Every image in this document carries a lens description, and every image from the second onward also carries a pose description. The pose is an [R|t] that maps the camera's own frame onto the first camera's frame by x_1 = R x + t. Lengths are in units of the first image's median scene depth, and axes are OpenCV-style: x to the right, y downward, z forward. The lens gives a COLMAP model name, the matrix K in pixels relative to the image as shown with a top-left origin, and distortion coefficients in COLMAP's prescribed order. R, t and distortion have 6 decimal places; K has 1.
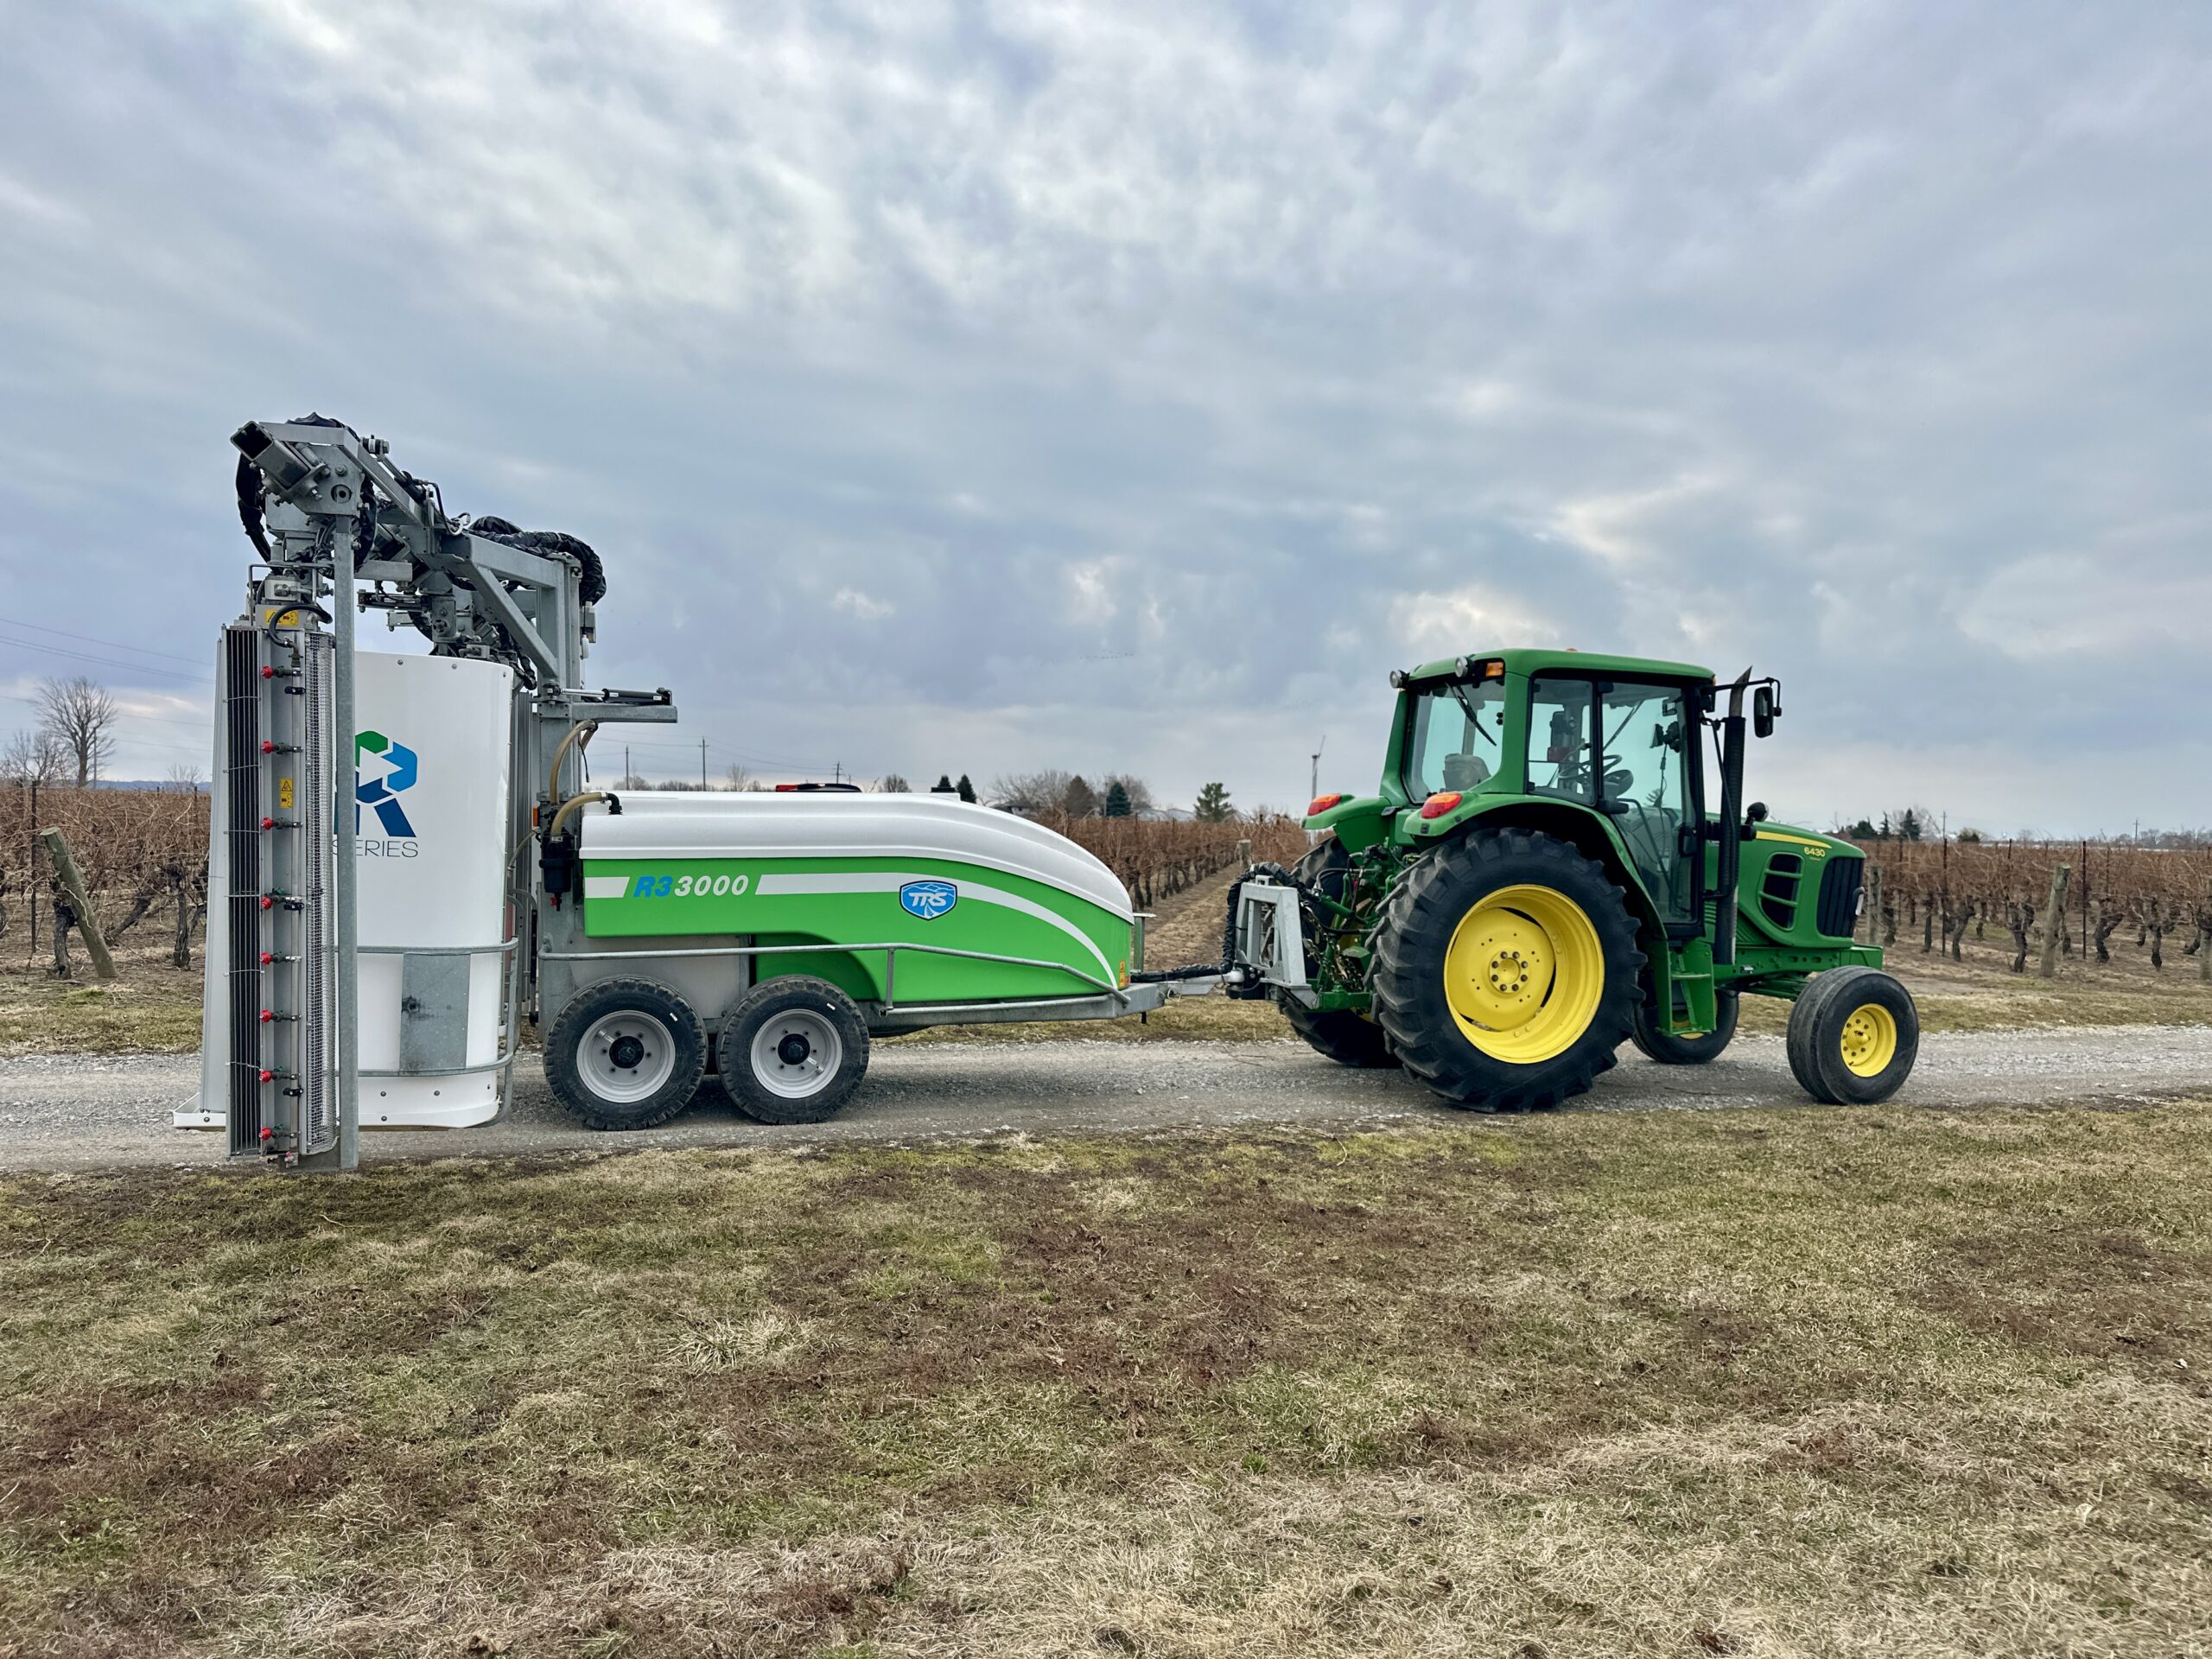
lens RADIAL K [[1537.9, 0, 1106.0], [0, 1537.9, 829.5], [0, 0, 1]] dist [0.106720, -0.151886]
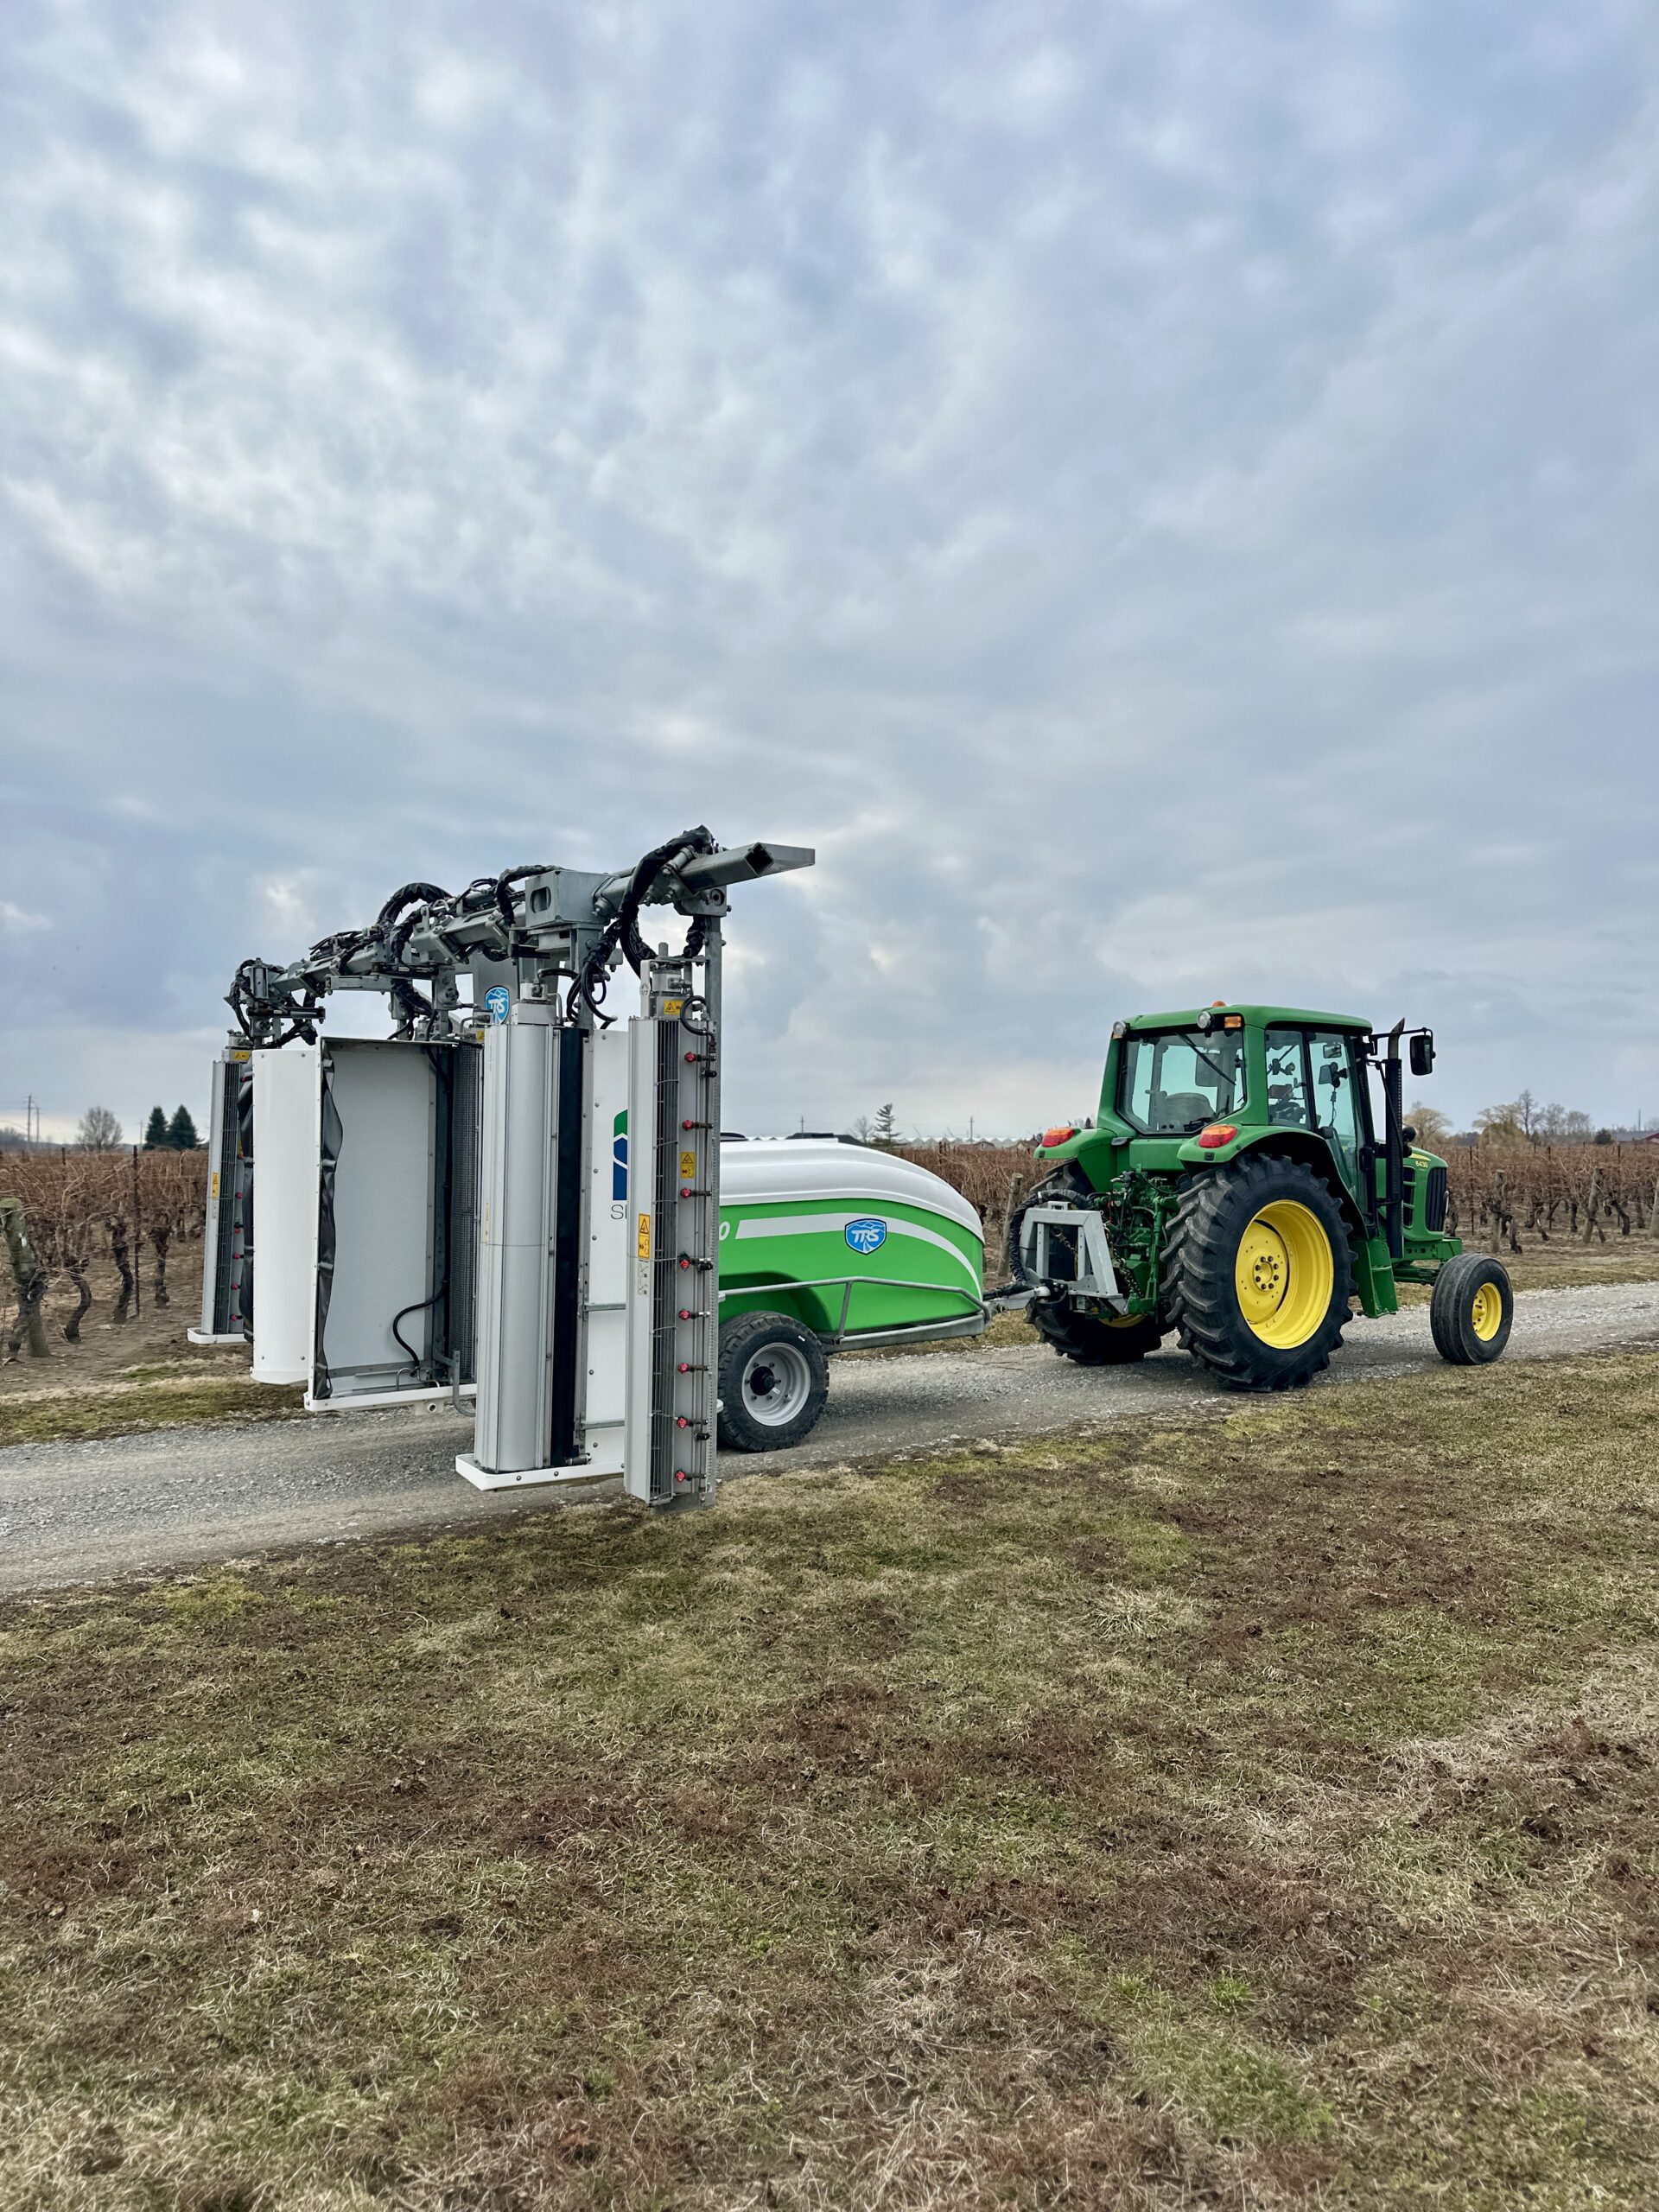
lens RADIAL K [[1537.9, 0, 837.5], [0, 1537.9, 1120.3], [0, 0, 1]] dist [0.106720, -0.151886]
pose [[0.945667, -0.025248, 0.324155, -0.442314], [0.031913, 0.999374, -0.015260, -0.018967], [-0.323567, 0.024776, 0.945881, -0.032298]]
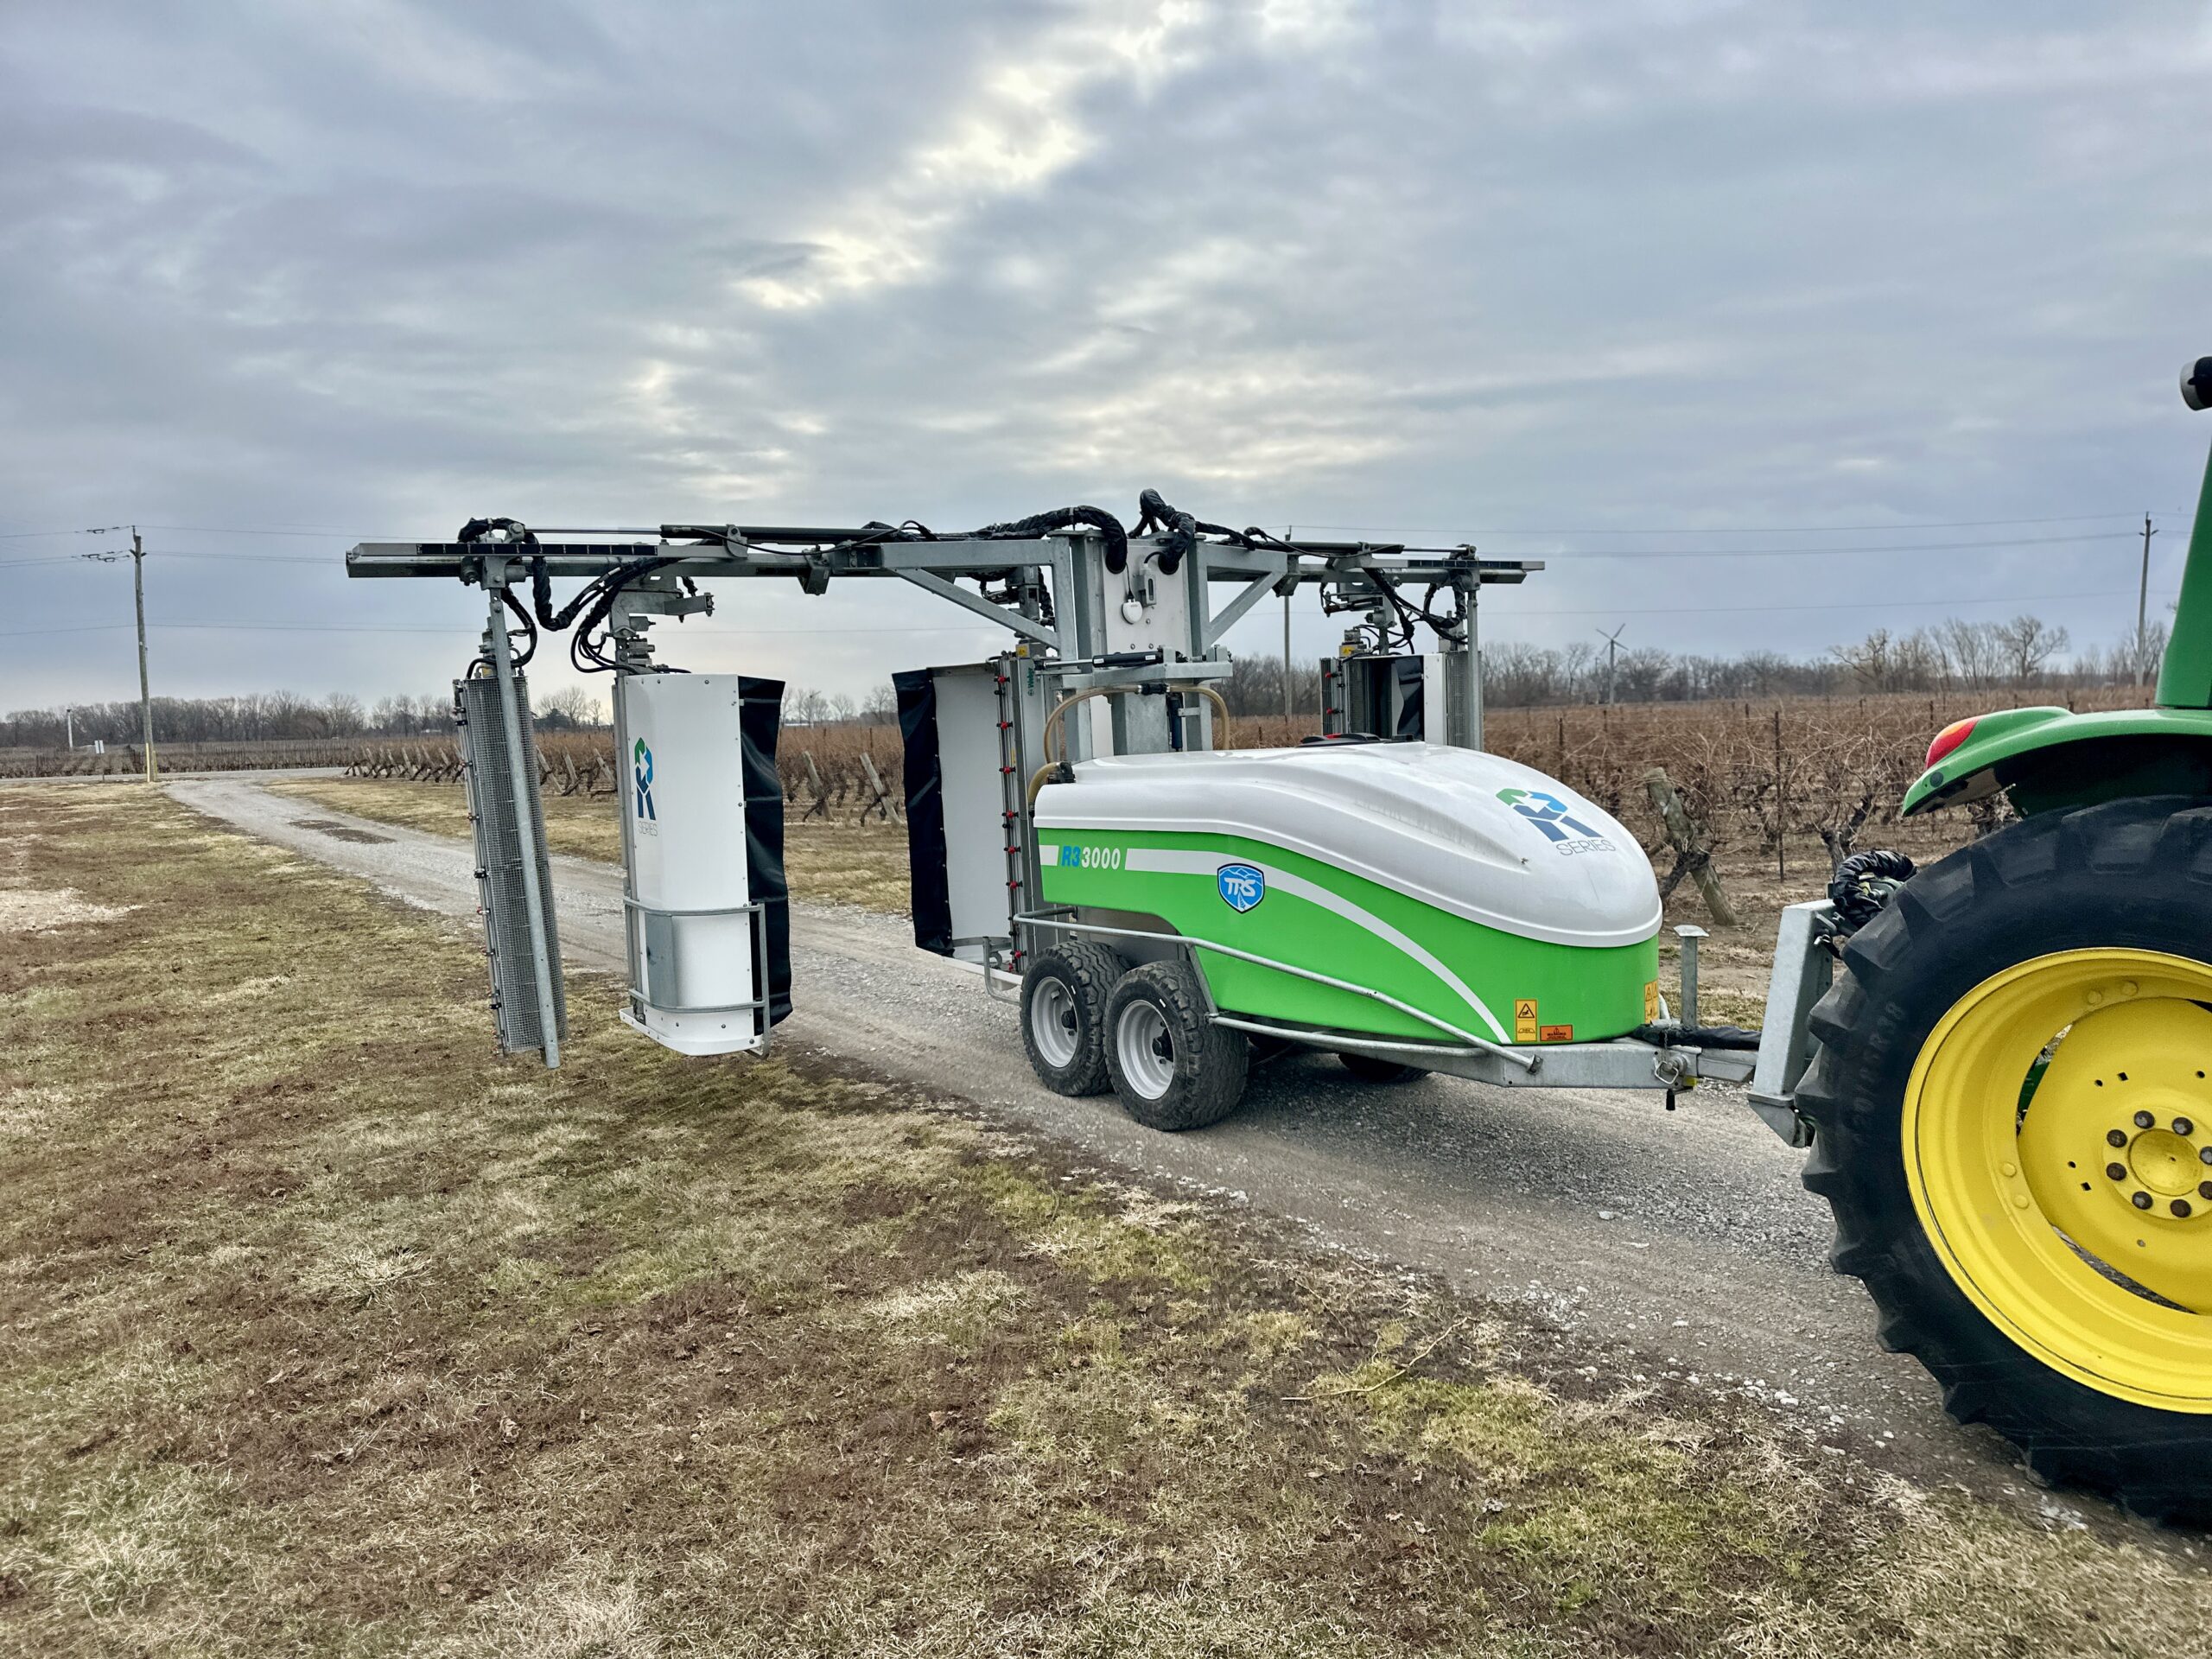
lens RADIAL K [[1537.9, 0, 1106.0], [0, 1537.9, 829.5], [0, 0, 1]] dist [0.106720, -0.151886]
pose [[0.281833, 0.029188, -0.959019, 0.566945], [0.025383, 0.998960, 0.037864, -0.014706], [0.959128, -0.035014, 0.280799, 0.643249]]
